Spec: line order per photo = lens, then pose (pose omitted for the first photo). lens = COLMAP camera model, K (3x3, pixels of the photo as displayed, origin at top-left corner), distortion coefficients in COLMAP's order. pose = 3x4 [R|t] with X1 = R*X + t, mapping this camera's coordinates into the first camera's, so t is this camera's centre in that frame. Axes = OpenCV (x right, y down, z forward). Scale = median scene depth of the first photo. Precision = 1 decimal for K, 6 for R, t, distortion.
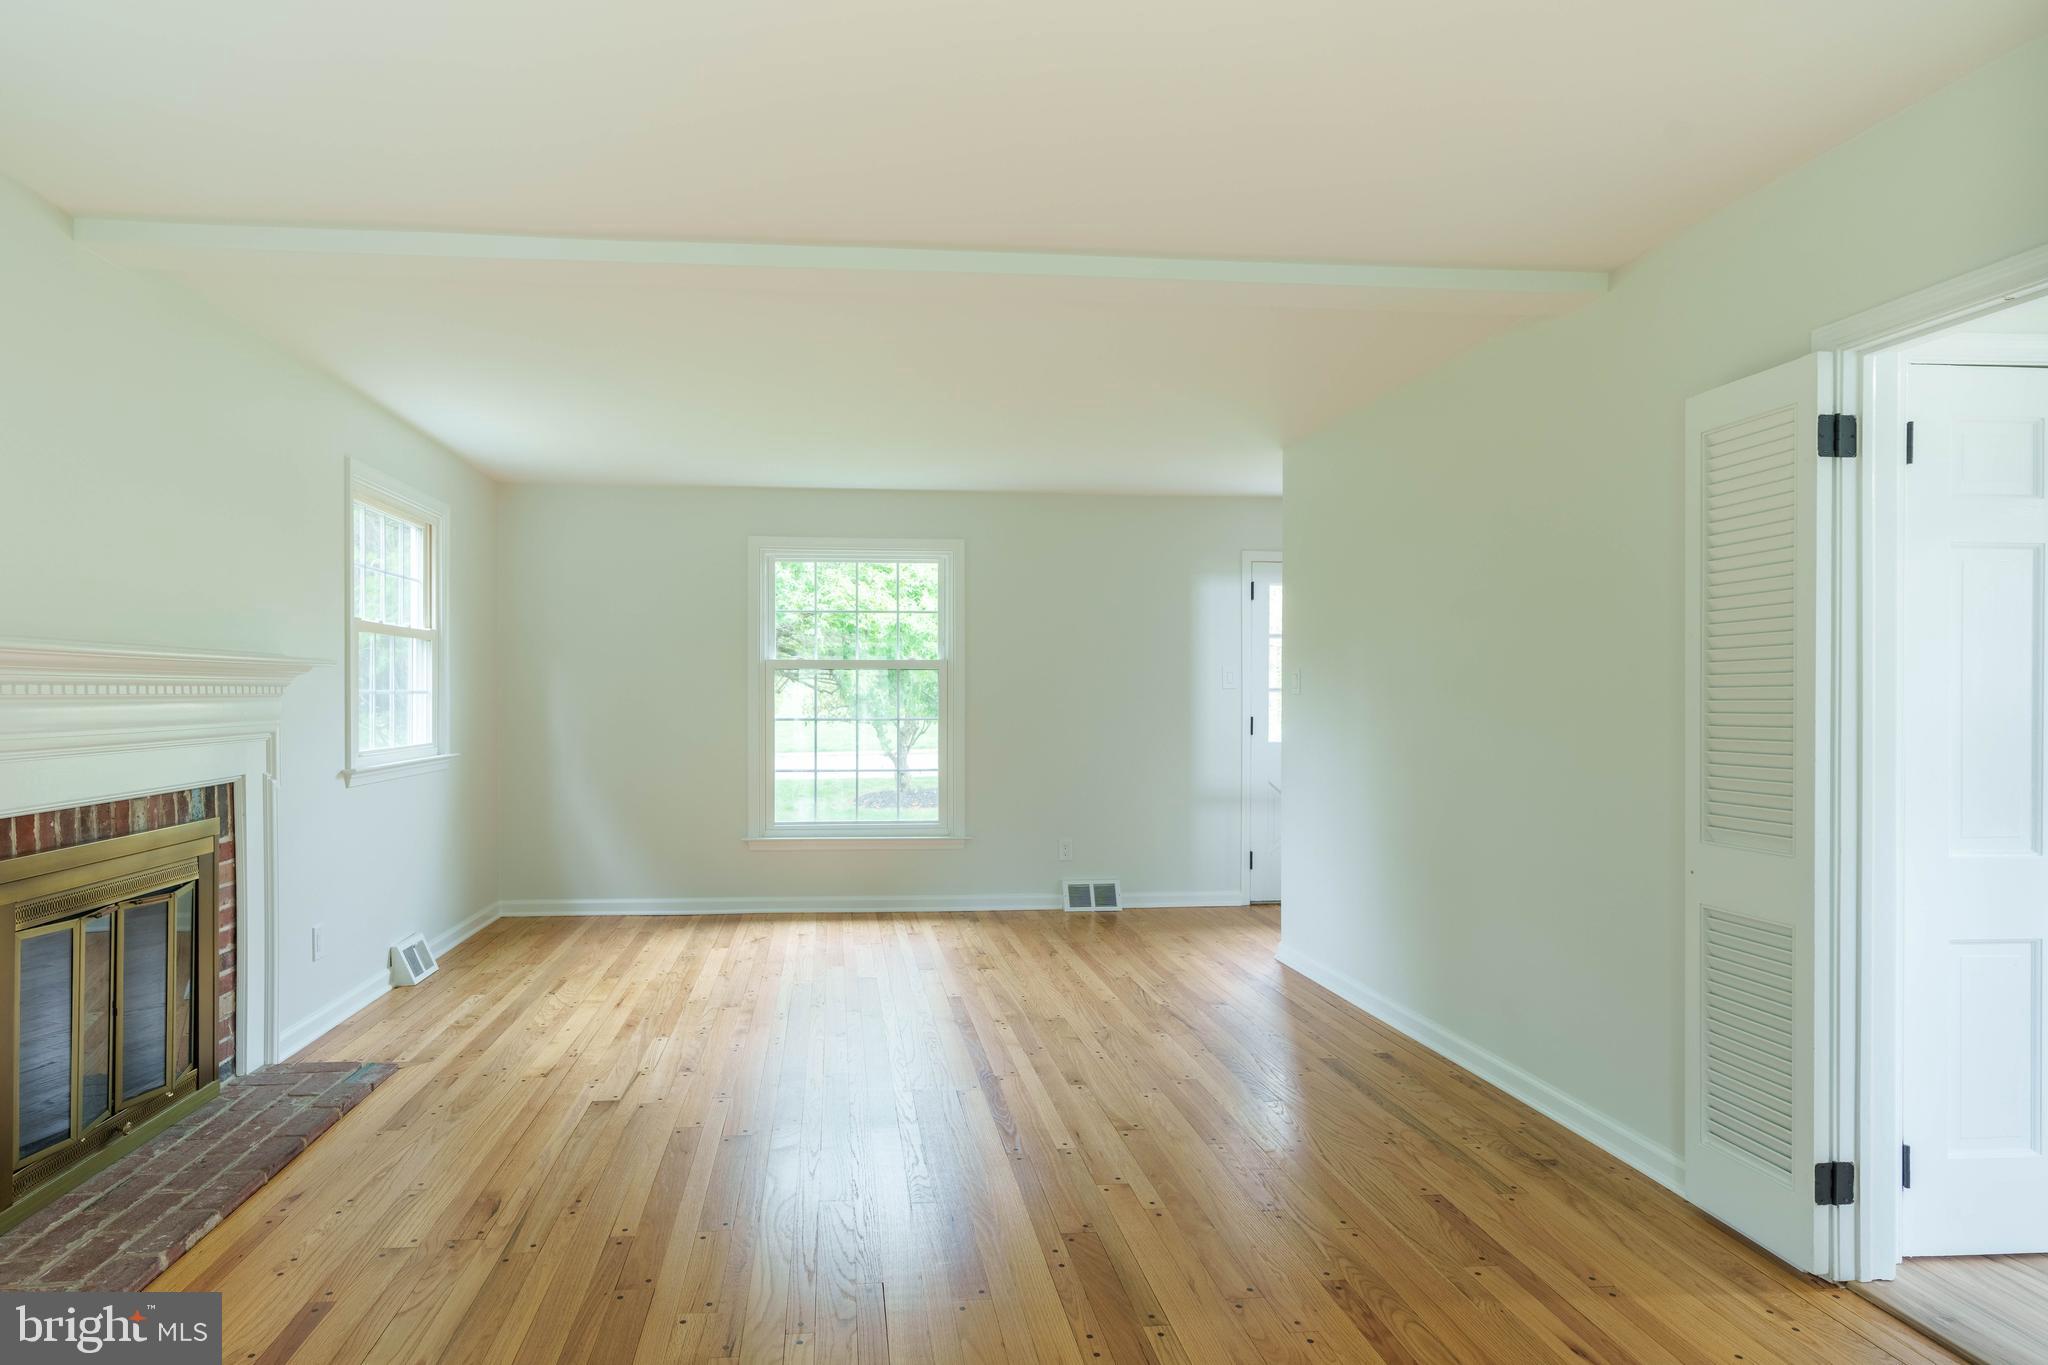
lens RADIAL K [[1128.9, 0, 1024.0], [0, 1128.9, 682.5], [0, 0, 1]] dist [-0.000607, -0.000085]
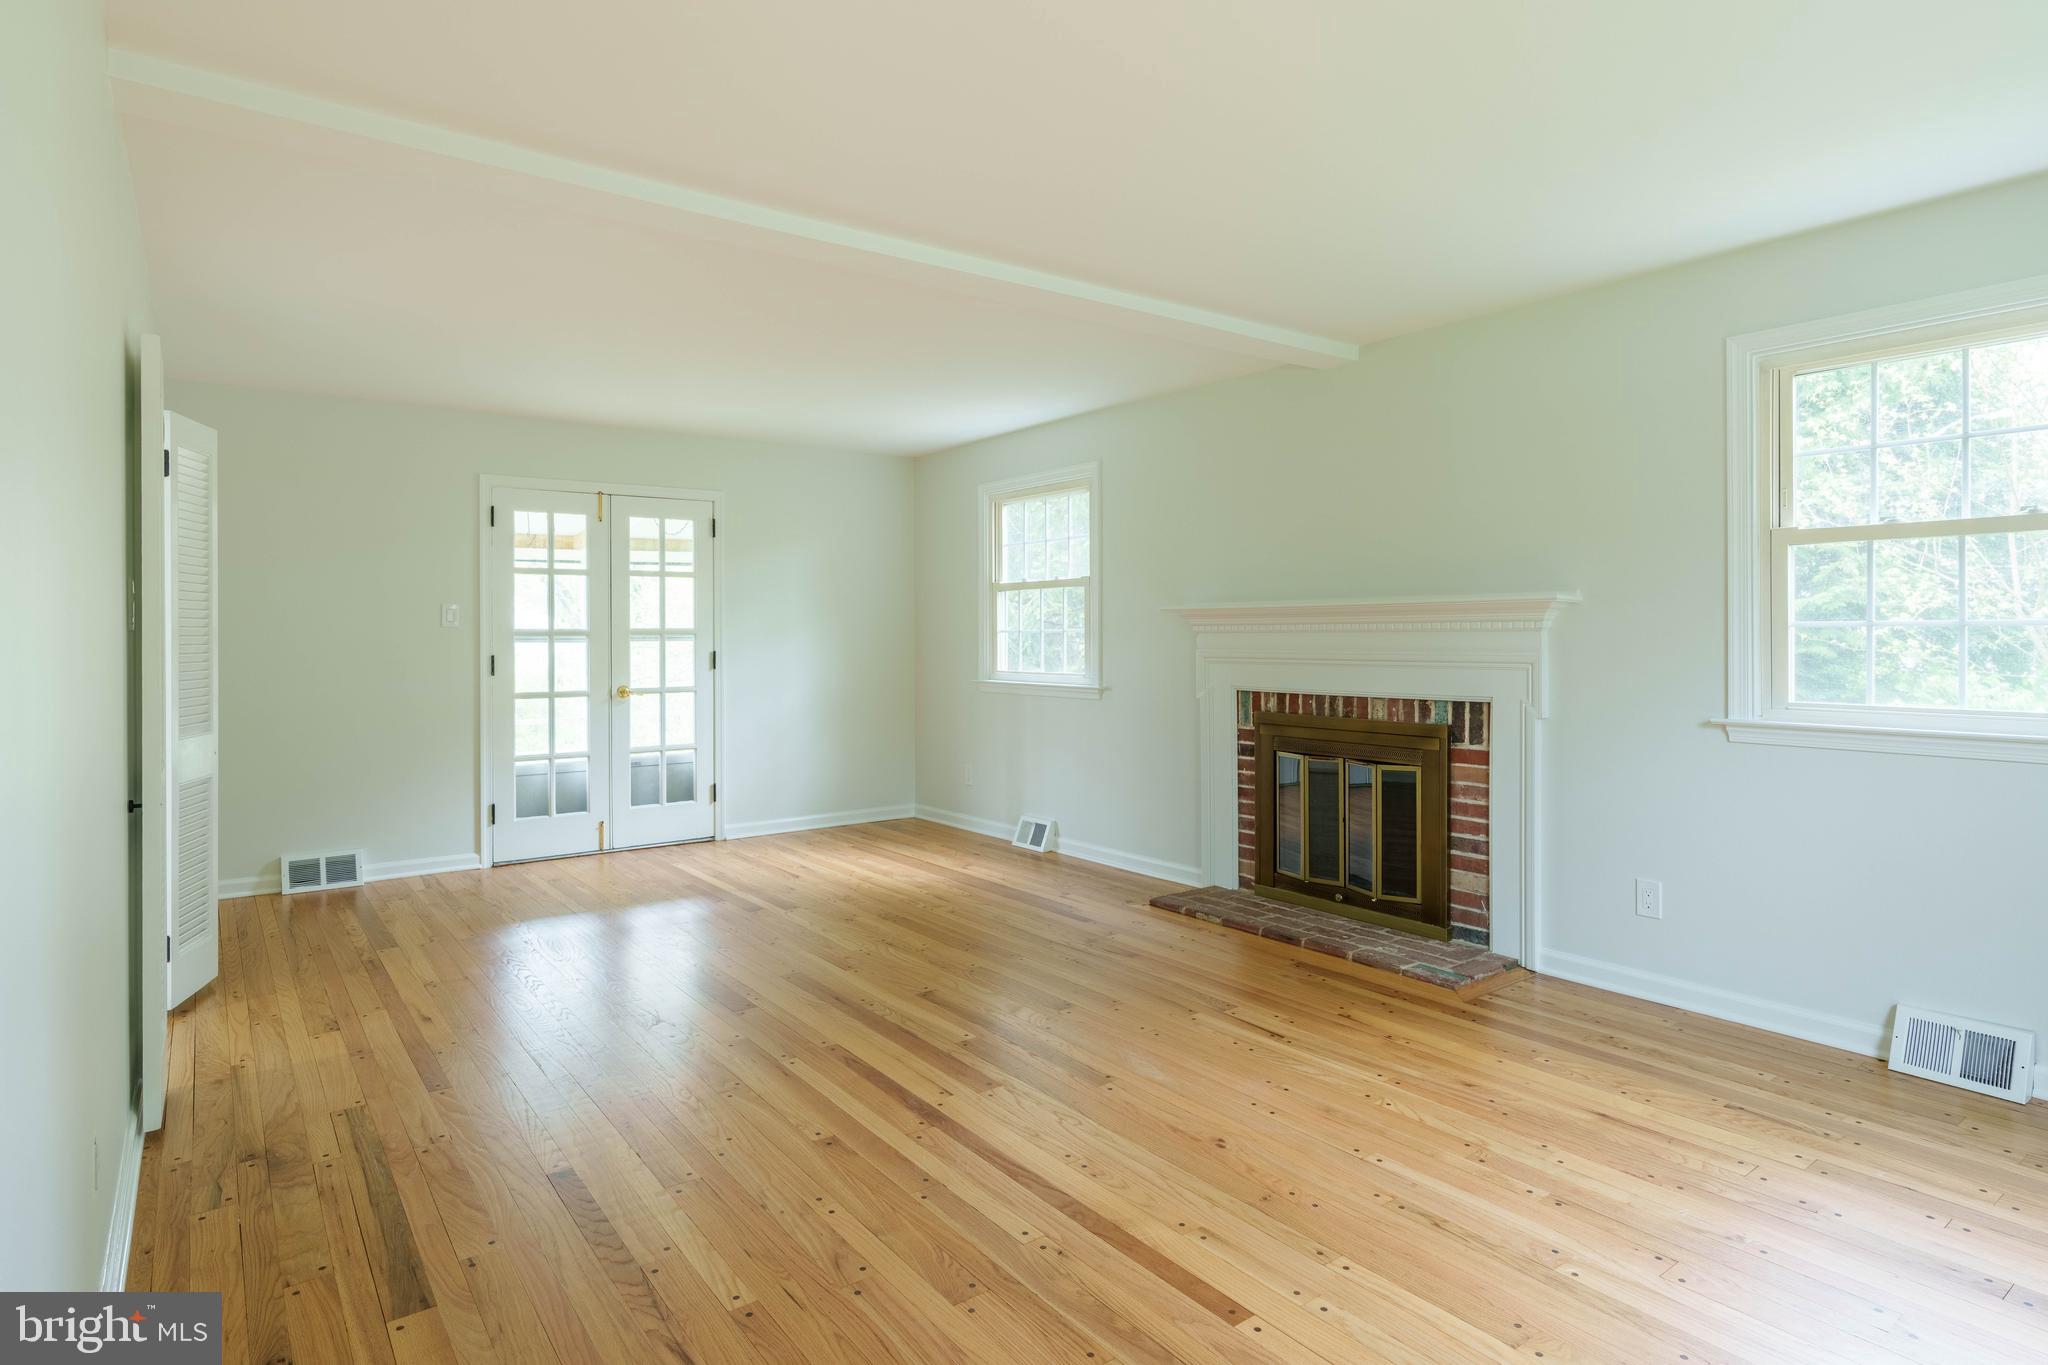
lens RADIAL K [[1168.5, 0, 1017.4], [0, 1168.5, 641.8], [0, 0, 1]] dist [0.000333, 0.000248]
pose [[-0.902985, 0.004421, -0.429649, 0.307248], [0.005984, 0.999979, -0.002286, 0.024591], [0.429630, -0.004635, -0.902993, 2.035729]]
